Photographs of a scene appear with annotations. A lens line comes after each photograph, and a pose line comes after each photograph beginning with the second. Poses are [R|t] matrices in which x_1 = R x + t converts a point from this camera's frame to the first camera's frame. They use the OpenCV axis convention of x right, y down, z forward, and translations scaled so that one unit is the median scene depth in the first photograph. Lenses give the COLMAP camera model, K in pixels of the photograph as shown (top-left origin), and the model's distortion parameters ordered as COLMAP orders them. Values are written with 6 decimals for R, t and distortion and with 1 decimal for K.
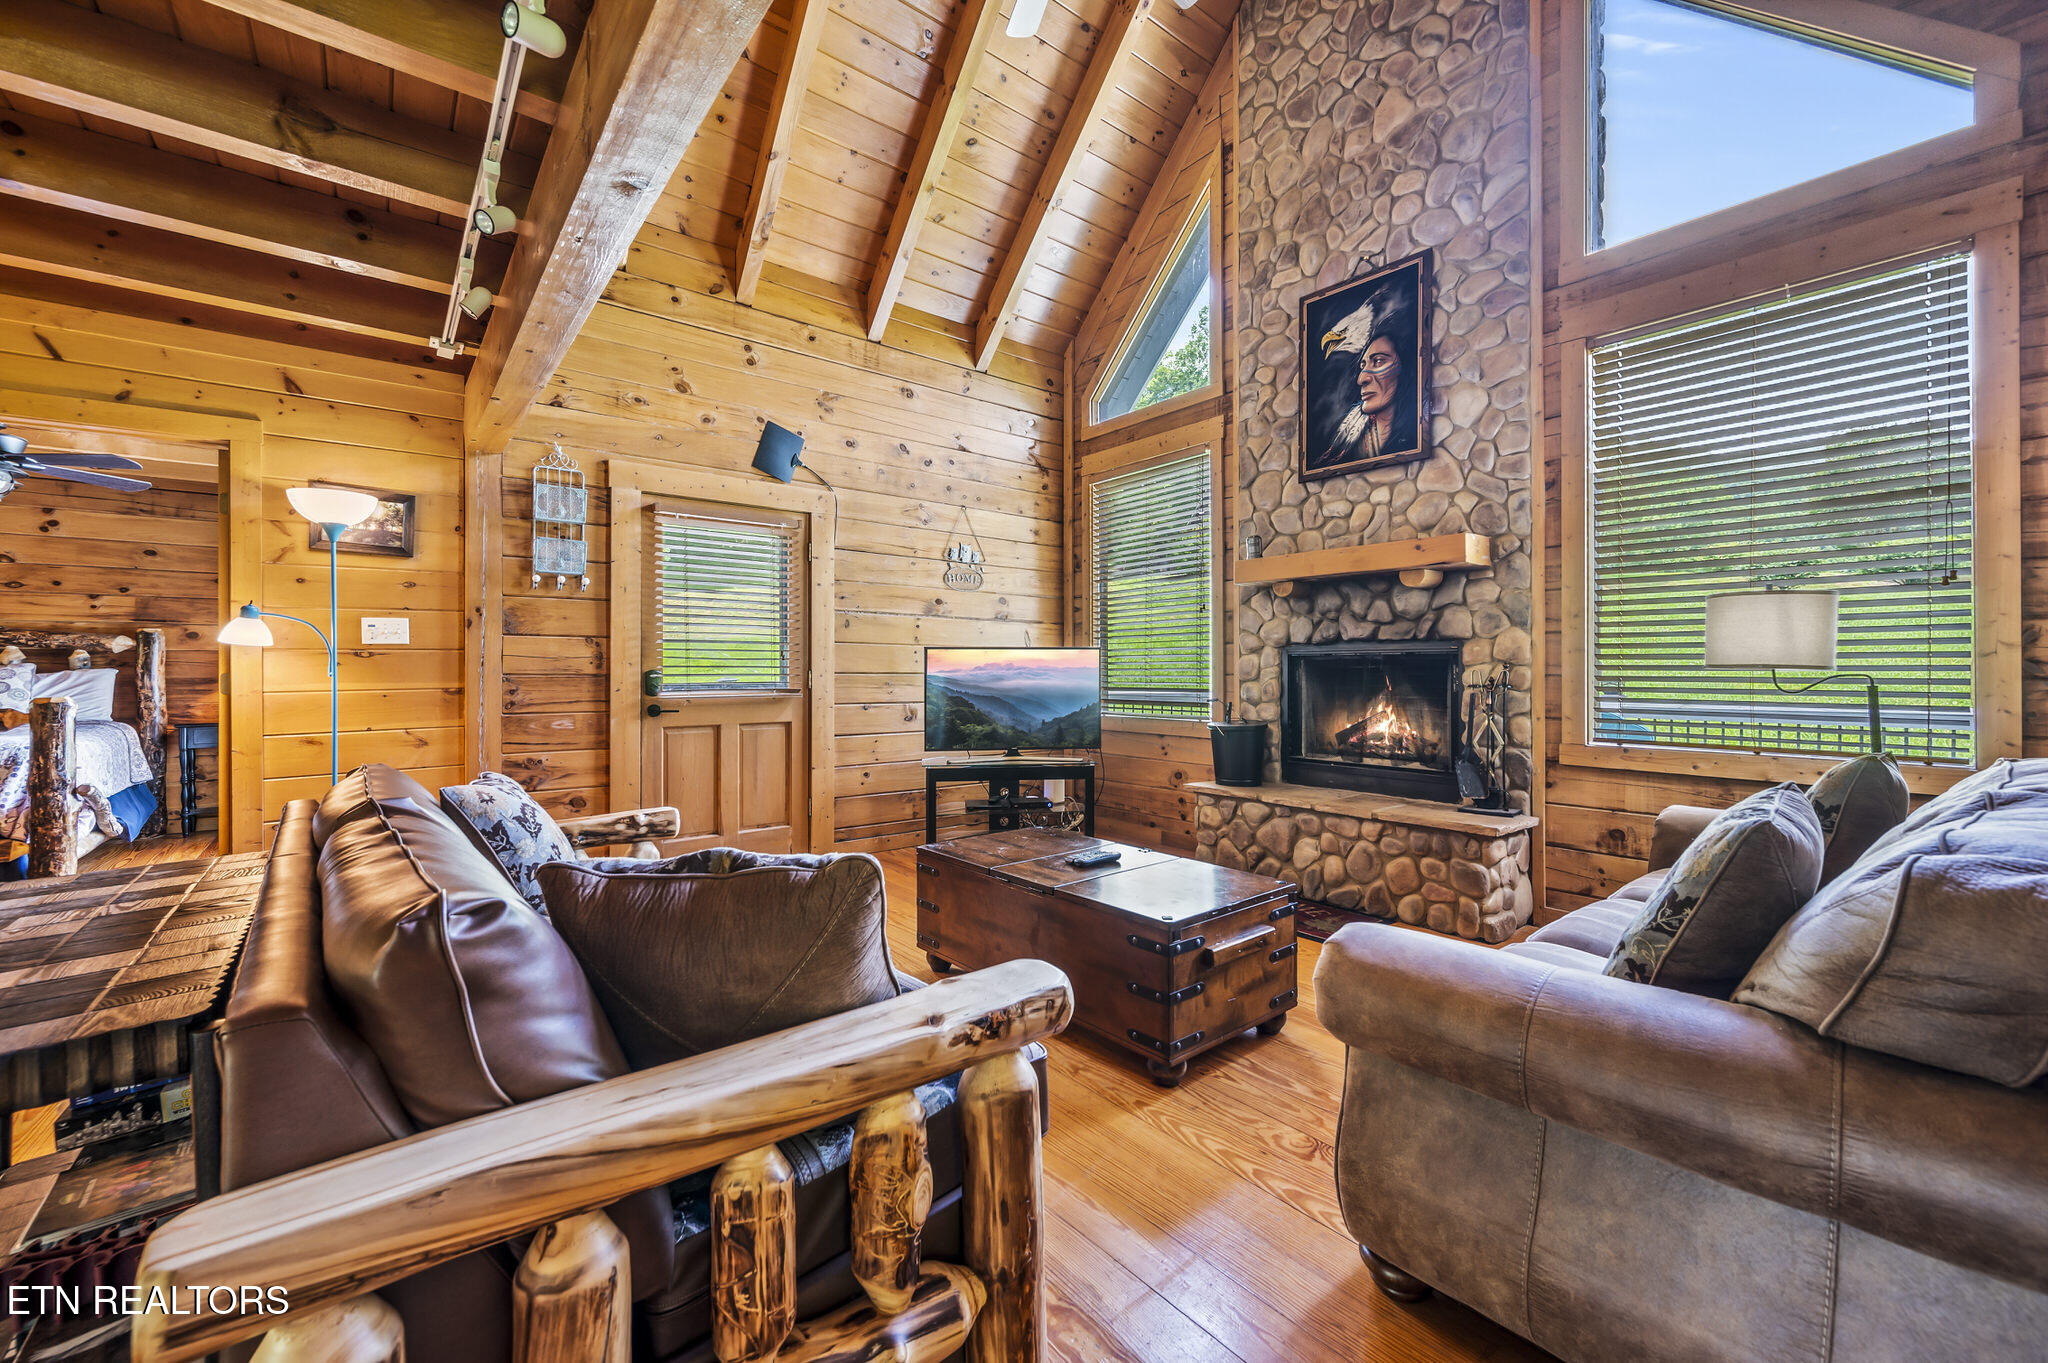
lens RADIAL K [[817.1, 0, 1027.9], [0, 817.1, 666.8], [0, 0, 1]] dist [-0.001105, 0.000257]
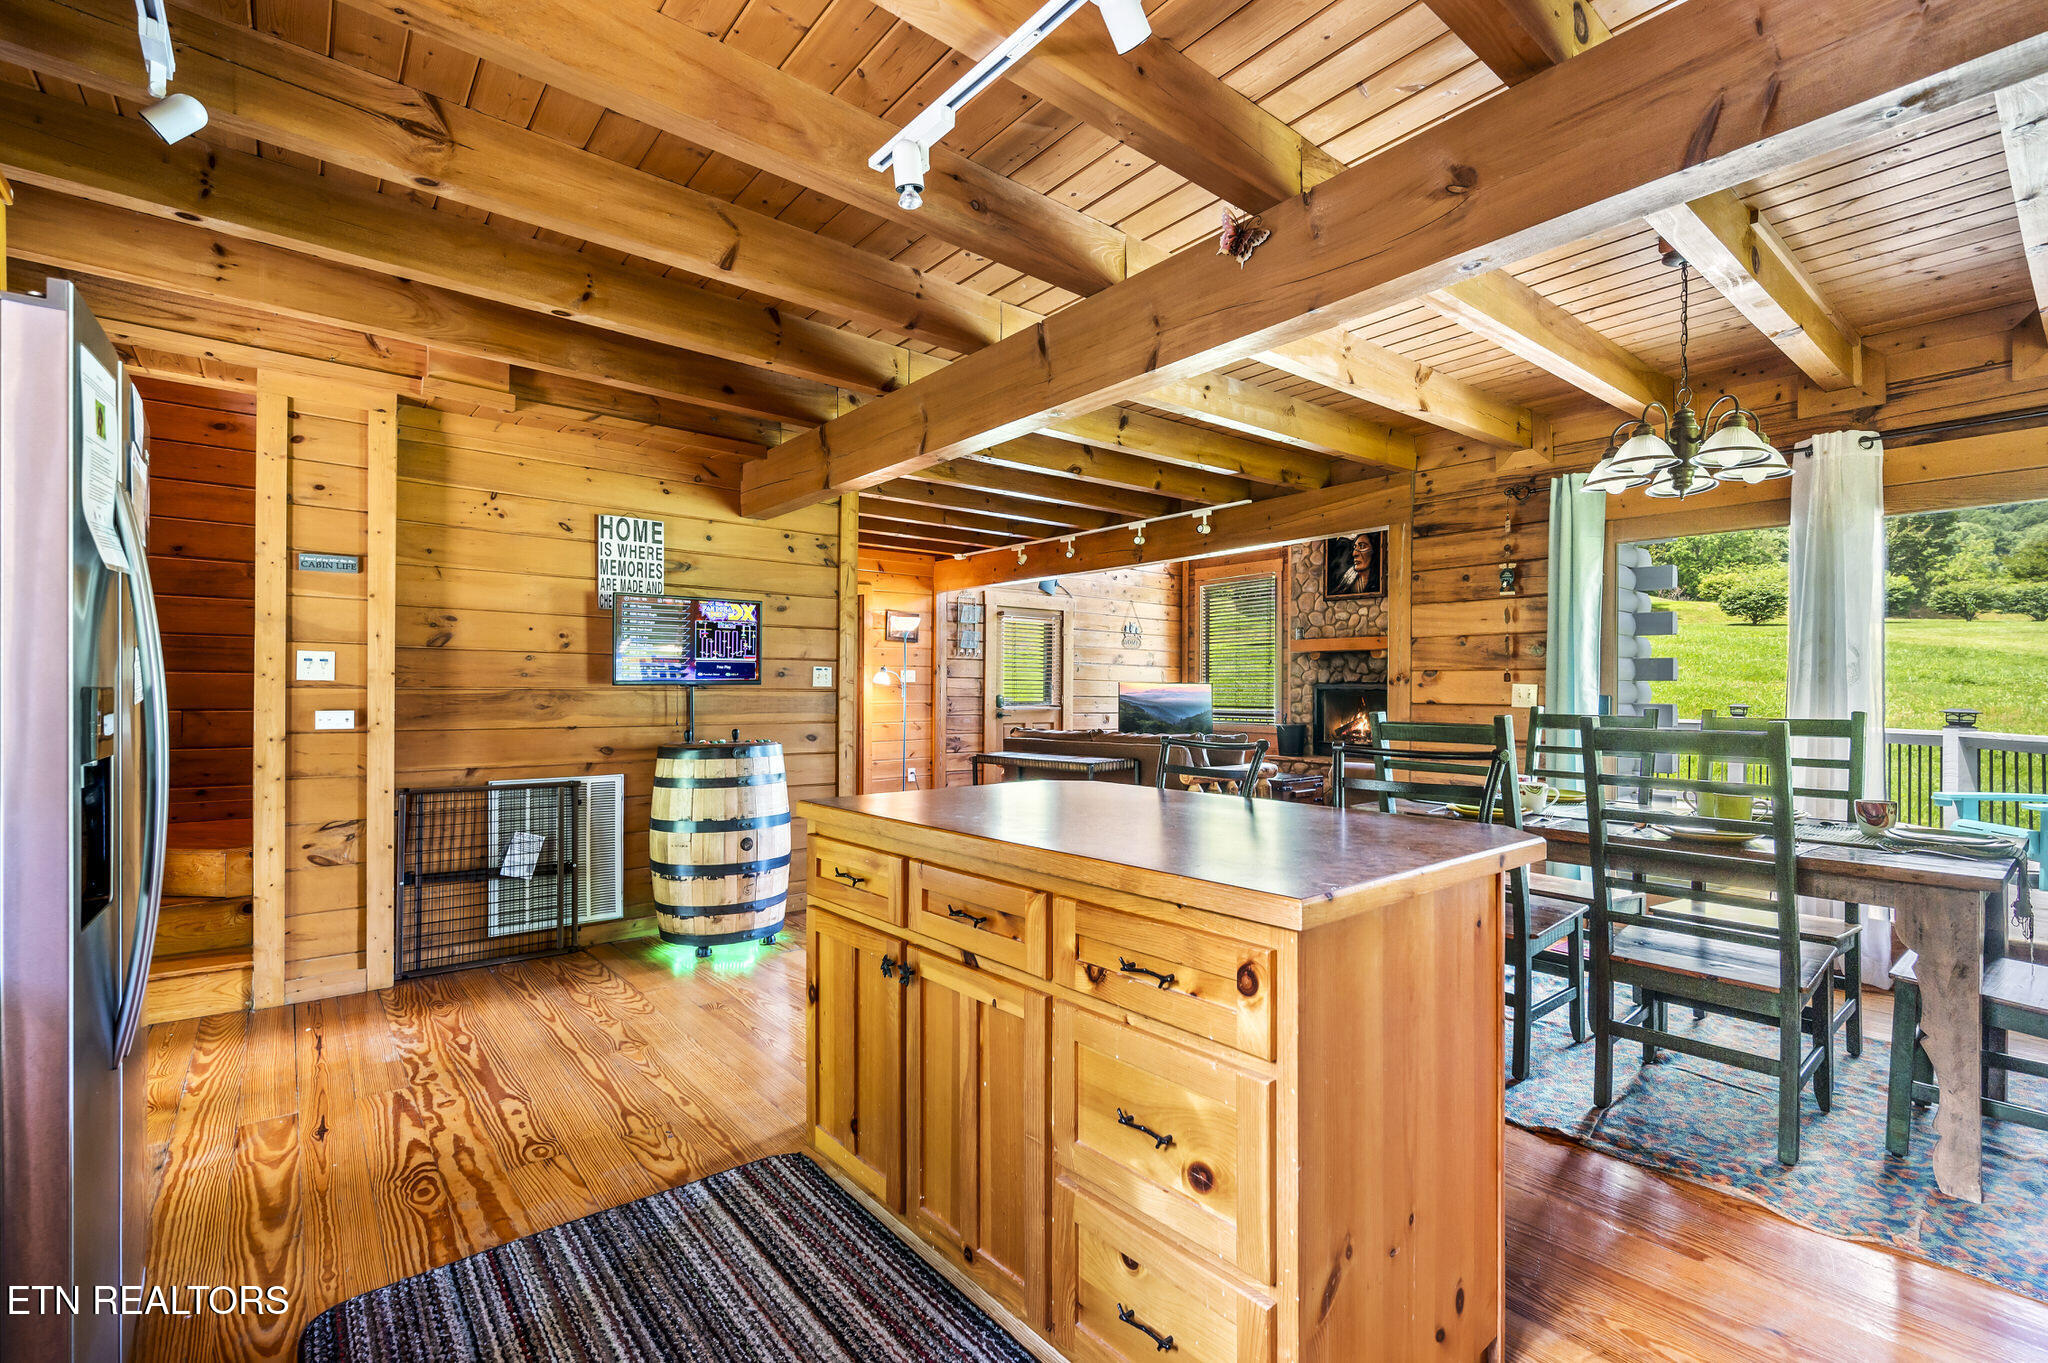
lens RADIAL K [[906.9, 0, 1034.2], [0, 906.9, 683.2], [0, 0, 1]] dist [0.002207, -0.000413]
pose [[0.999684, 0.007184, 0.024077, -0.430515], [-0.007099, 0.999968, -0.003610, -0.016158], [-0.024102, 0.003438, 0.999704, -1.208958]]
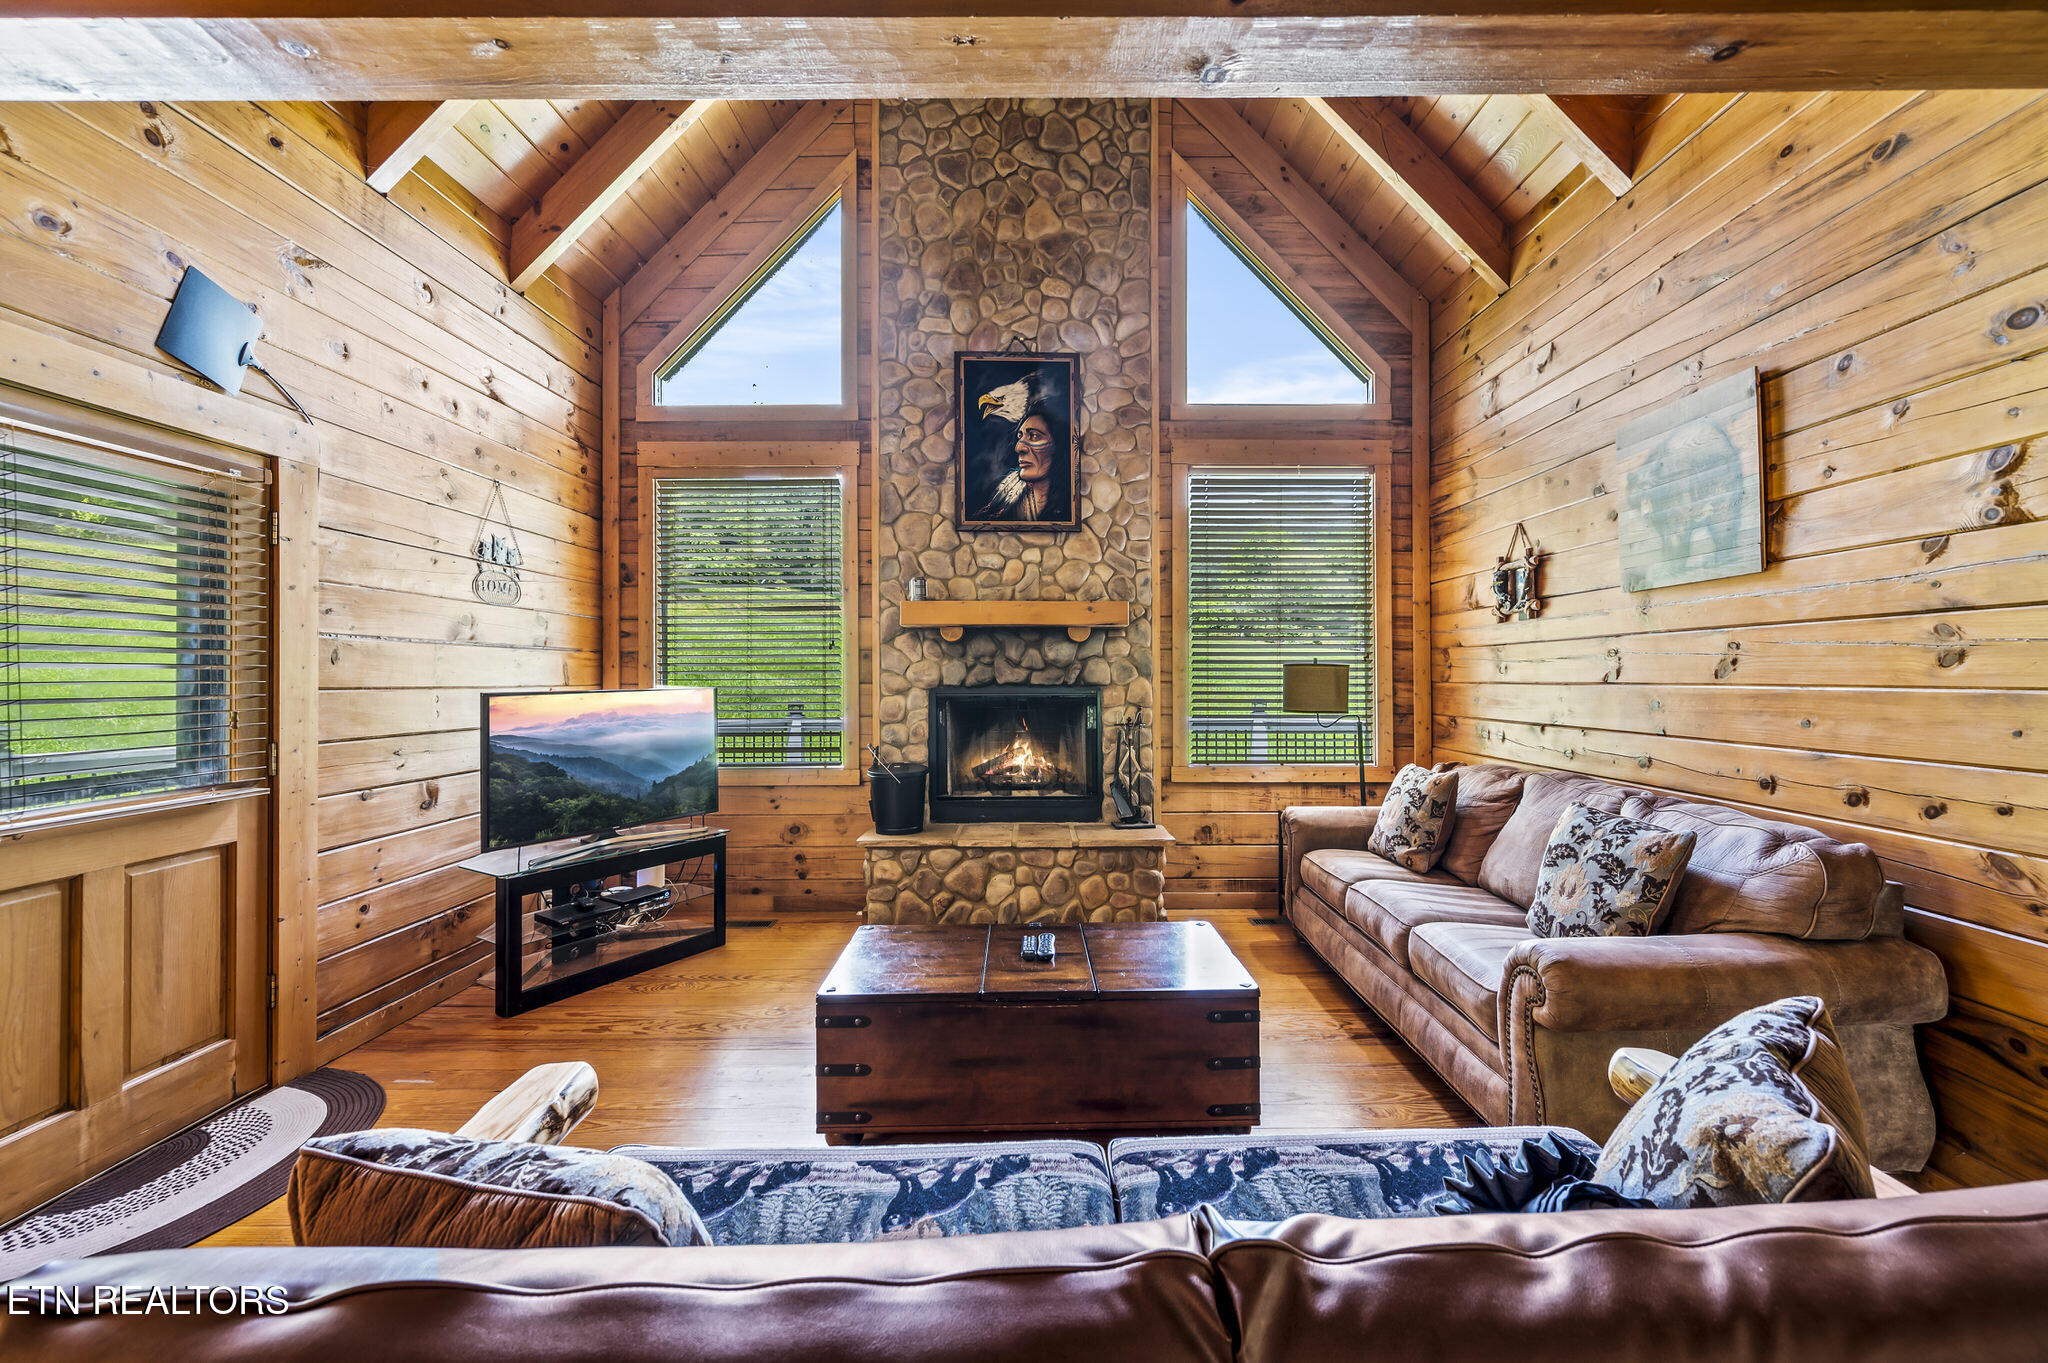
lens RADIAL K [[817.1, 0, 1046.9], [0, 817.1, 666.3], [0, 0, 1]] dist [-0.001105, 0.000257]
pose [[0.621075, 0.004023, 0.783741, -0.422100], [-0.000598, 0.999989, -0.004659, -0.051095], [-0.783751, 0.002425, 0.621071, 0.281535]]
